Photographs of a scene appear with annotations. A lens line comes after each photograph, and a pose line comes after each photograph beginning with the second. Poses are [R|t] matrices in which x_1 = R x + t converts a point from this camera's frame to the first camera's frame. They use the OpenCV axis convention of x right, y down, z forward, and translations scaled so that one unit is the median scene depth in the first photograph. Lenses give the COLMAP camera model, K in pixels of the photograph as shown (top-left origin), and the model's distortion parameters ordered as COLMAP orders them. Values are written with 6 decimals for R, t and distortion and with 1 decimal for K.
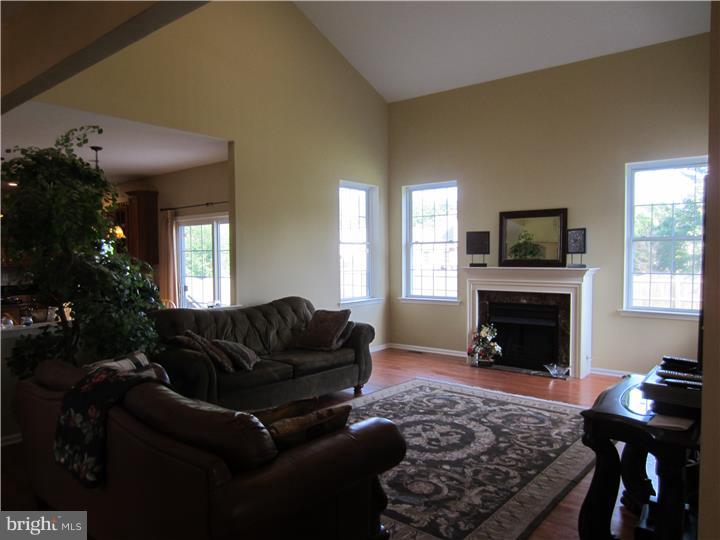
lens RADIAL K [[521.2, 0, 360.0], [0, 521.2, 270.0], [0, 0, 1]] dist [-0.004334, 0.000865]
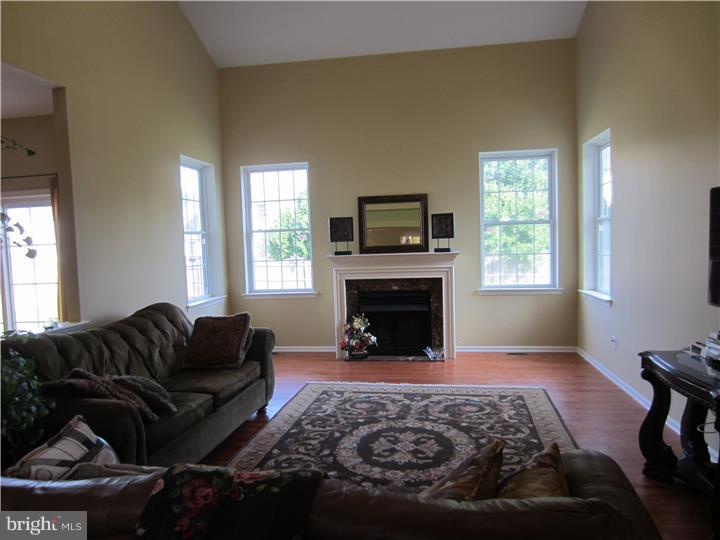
lens RADIAL K [[516.6, 0, 360.0], [0, 516.6, 270.0], [0, 0, 1]] dist [-0.010800, -0.000644]
pose [[0.869944, -0.052905, 0.490304, -0.231136], [0.043561, 0.998586, 0.030460, -0.006800], [-0.491222, -0.005141, 0.871019, 0.193109]]
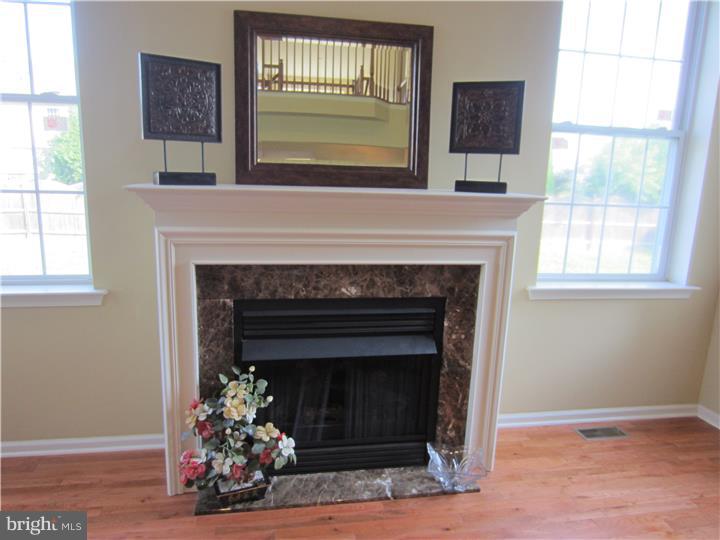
lens RADIAL K [[516.6, 0, 360.0], [0, 516.6, 270.0], [0, 0, 1]] dist [-0.010800, -0.000644]
pose [[0.659351, -0.114555, 0.743057, 0.076288], [-0.014735, 0.986165, 0.165109, -0.008916], [-0.751691, -0.119814, 0.648541, 0.821038]]
